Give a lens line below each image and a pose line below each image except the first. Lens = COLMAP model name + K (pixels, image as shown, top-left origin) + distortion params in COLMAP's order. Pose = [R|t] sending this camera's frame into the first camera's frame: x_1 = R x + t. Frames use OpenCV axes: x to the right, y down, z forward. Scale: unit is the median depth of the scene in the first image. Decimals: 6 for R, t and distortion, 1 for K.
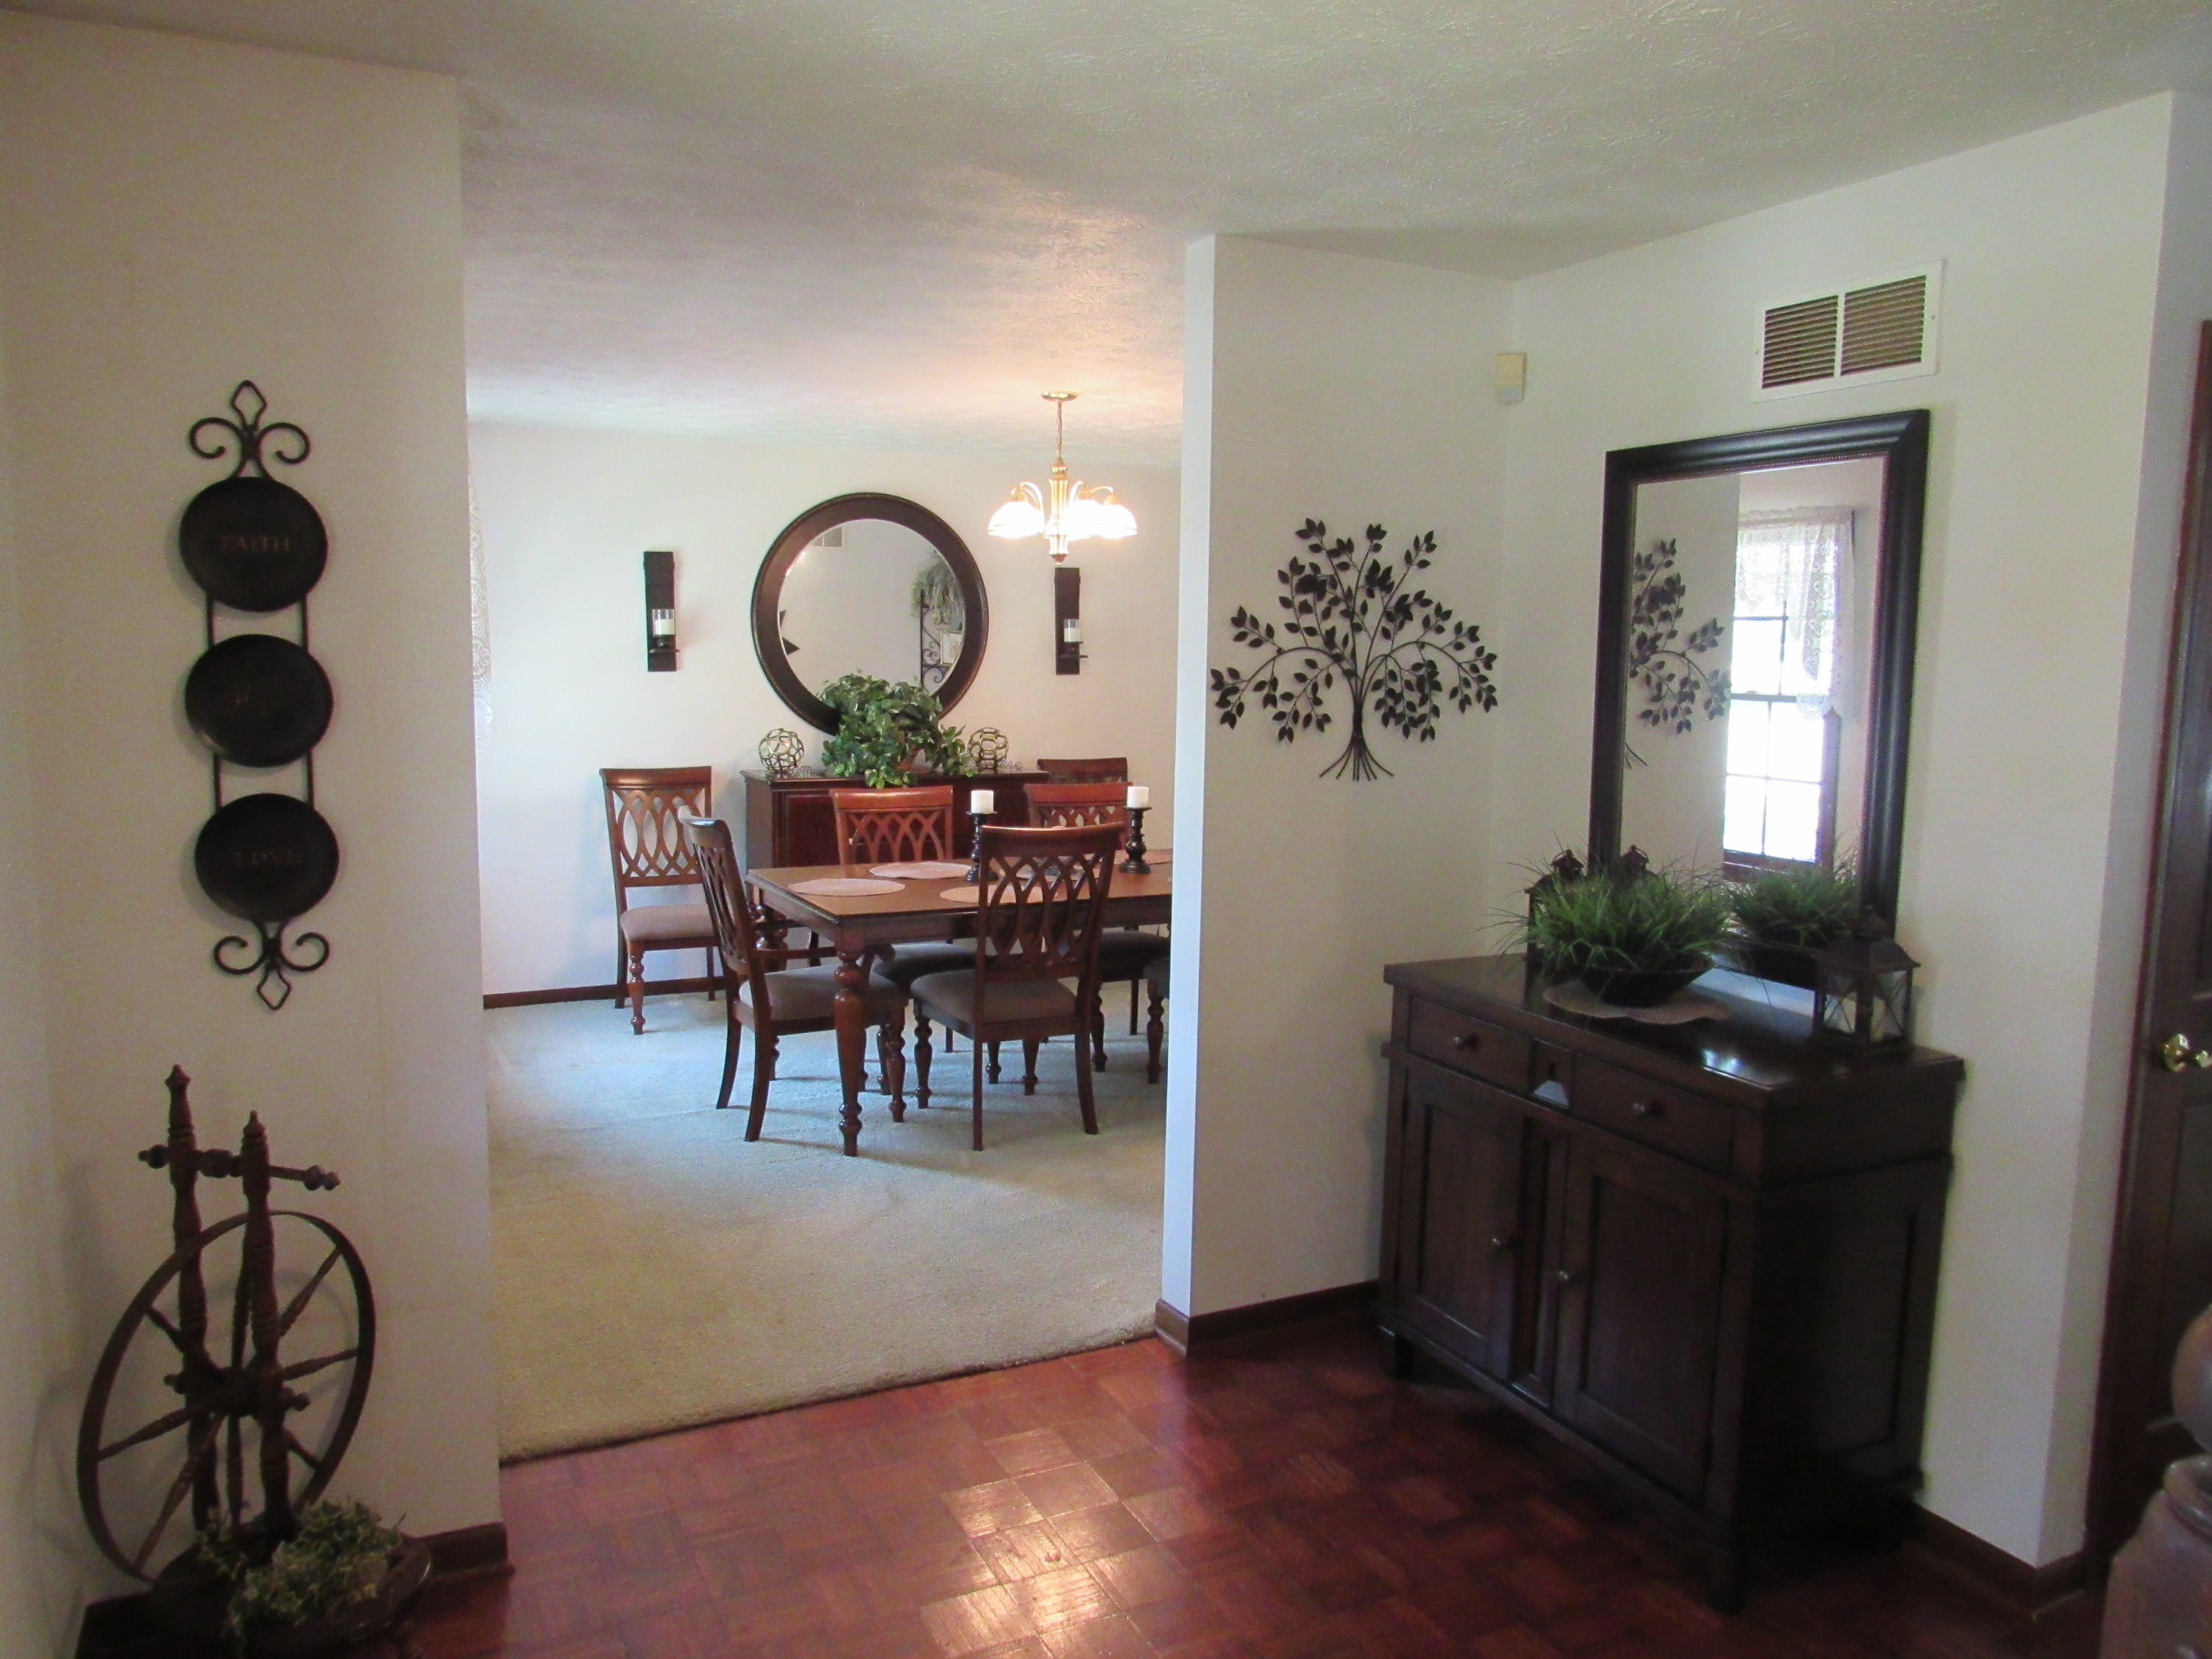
lens RADIAL K [[1564.8, 0, 1108.9], [0, 1564.8, 833.7], [0, 0, 1]] dist [-0.024774, 0.004592]
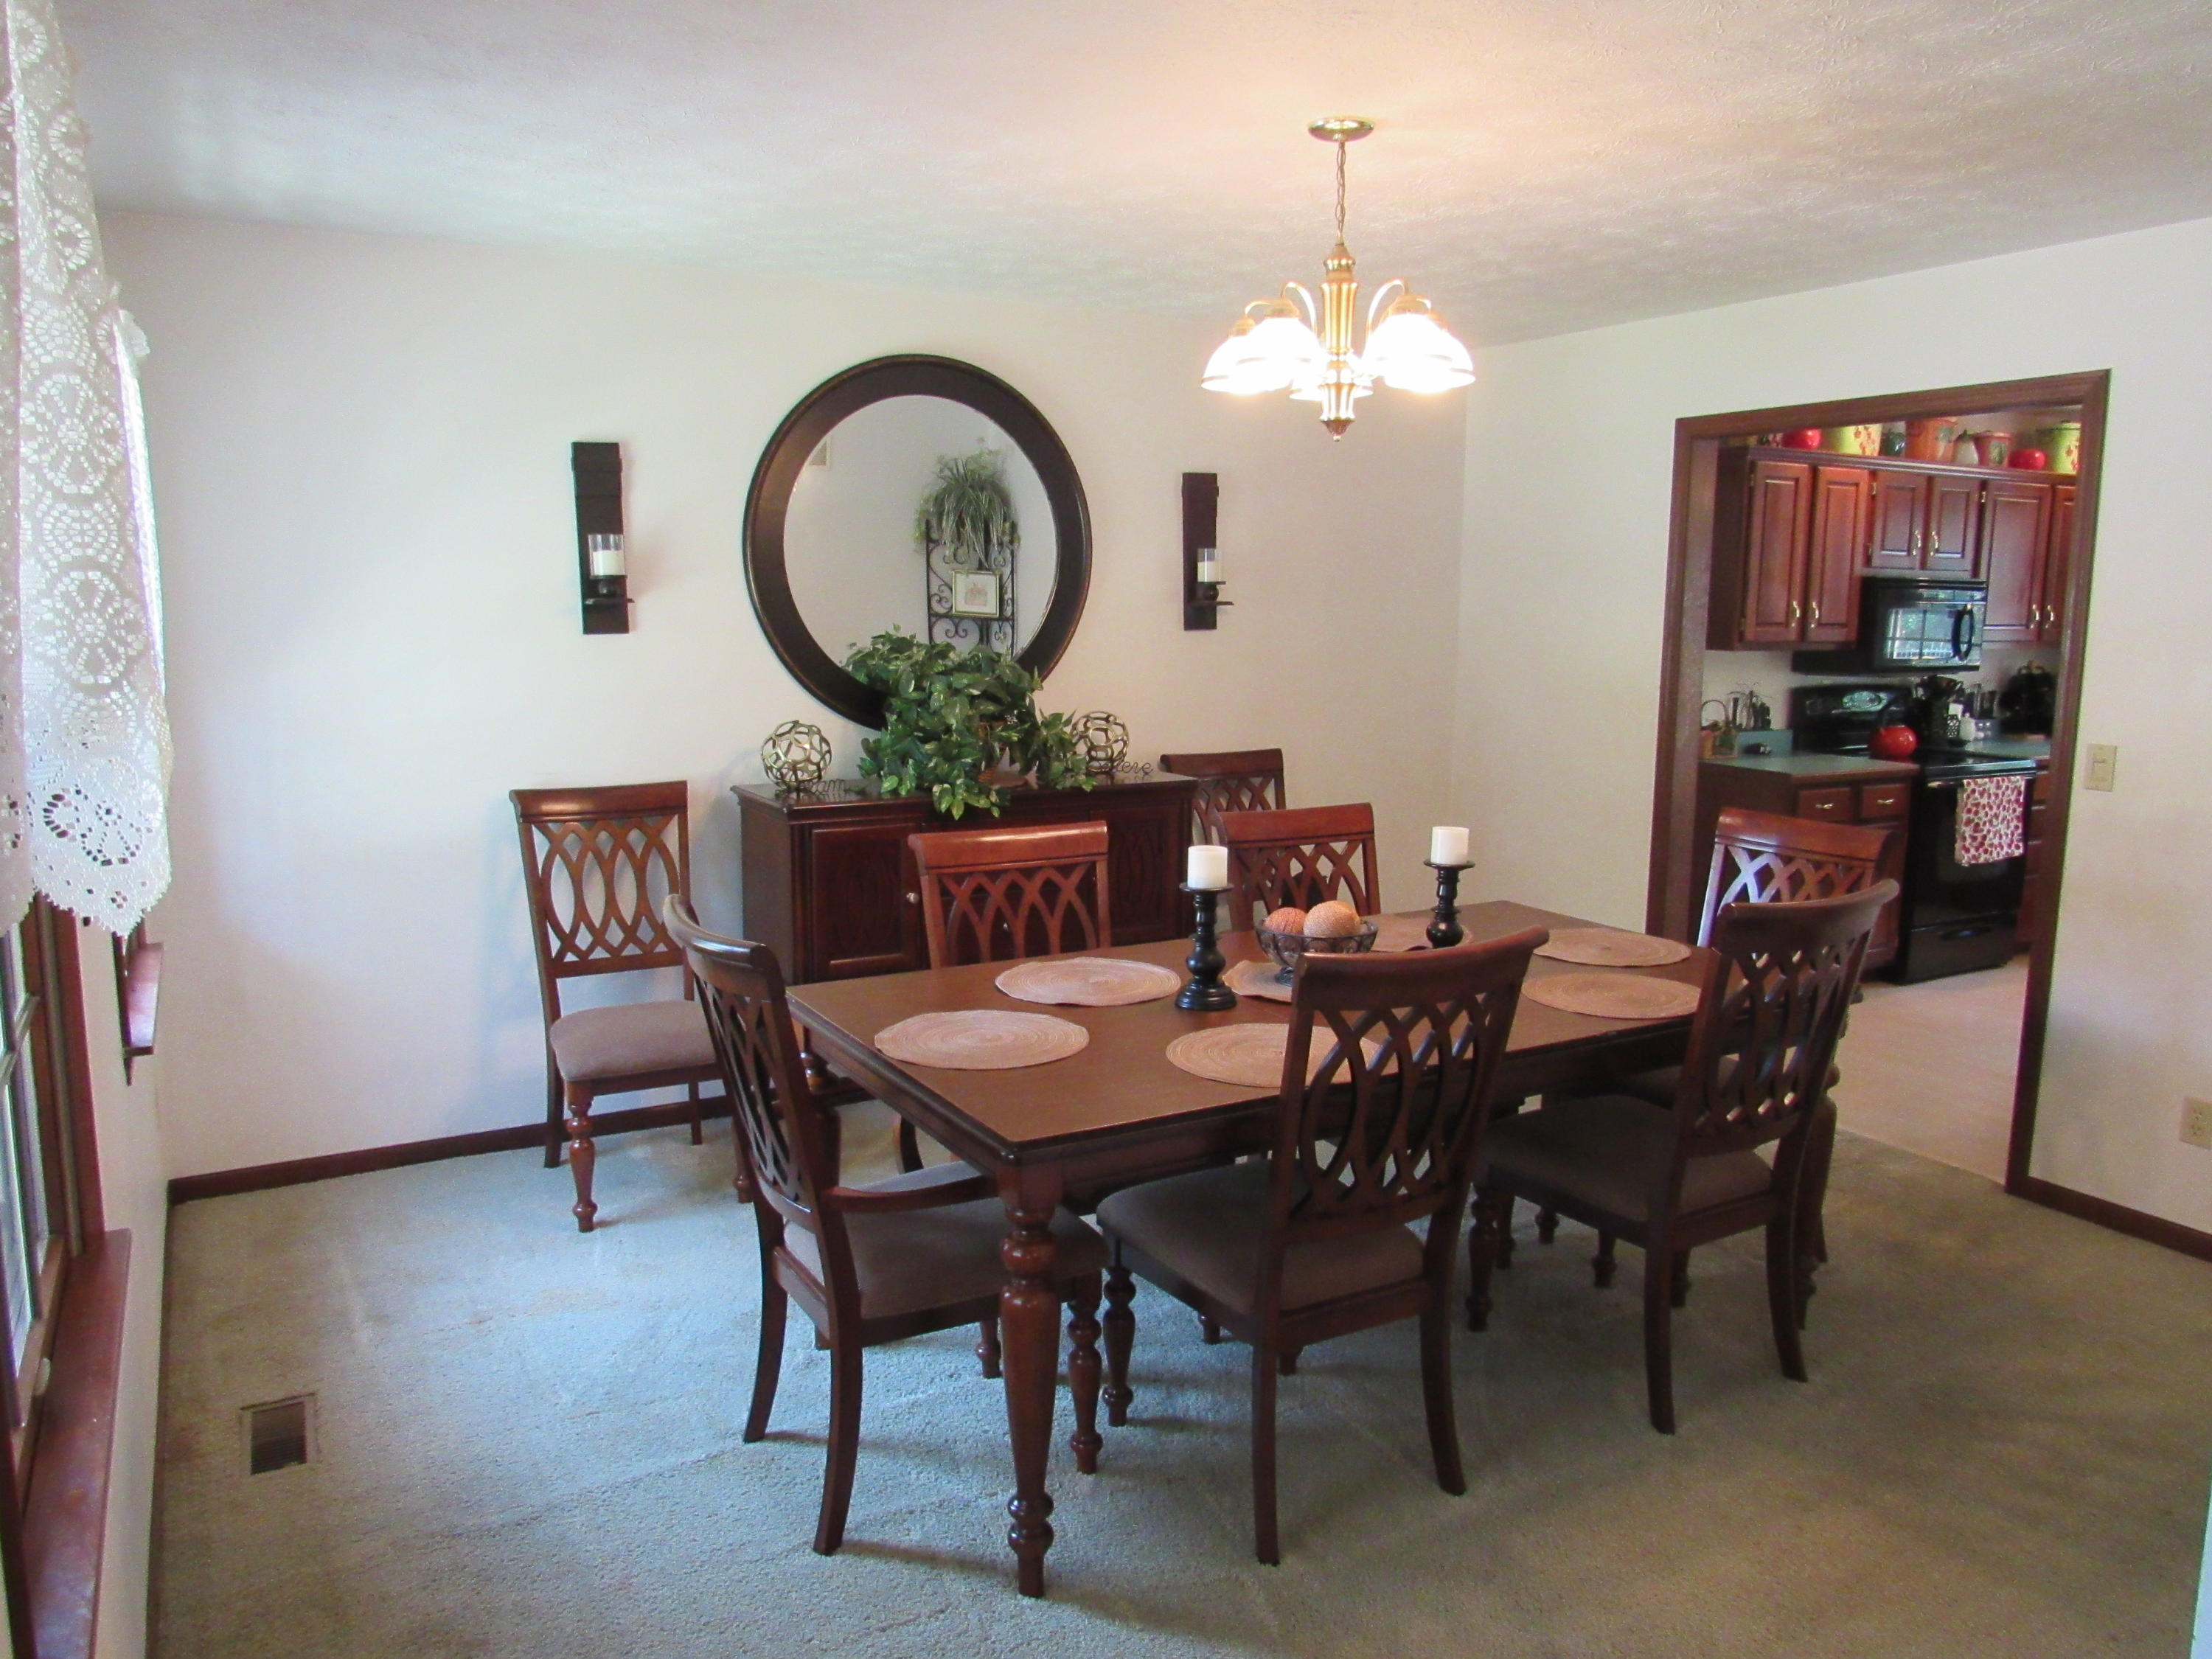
lens RADIAL K [[1564.8, 0, 1108.9], [0, 1564.8, 833.7], [0, 0, 1]] dist [-0.024774, 0.004592]
pose [[0.998703, -0.017205, 0.047921, -0.115437], [0.015527, 0.999261, 0.035161, -0.042452], [-0.048490, -0.034371, 0.998232, 0.359630]]
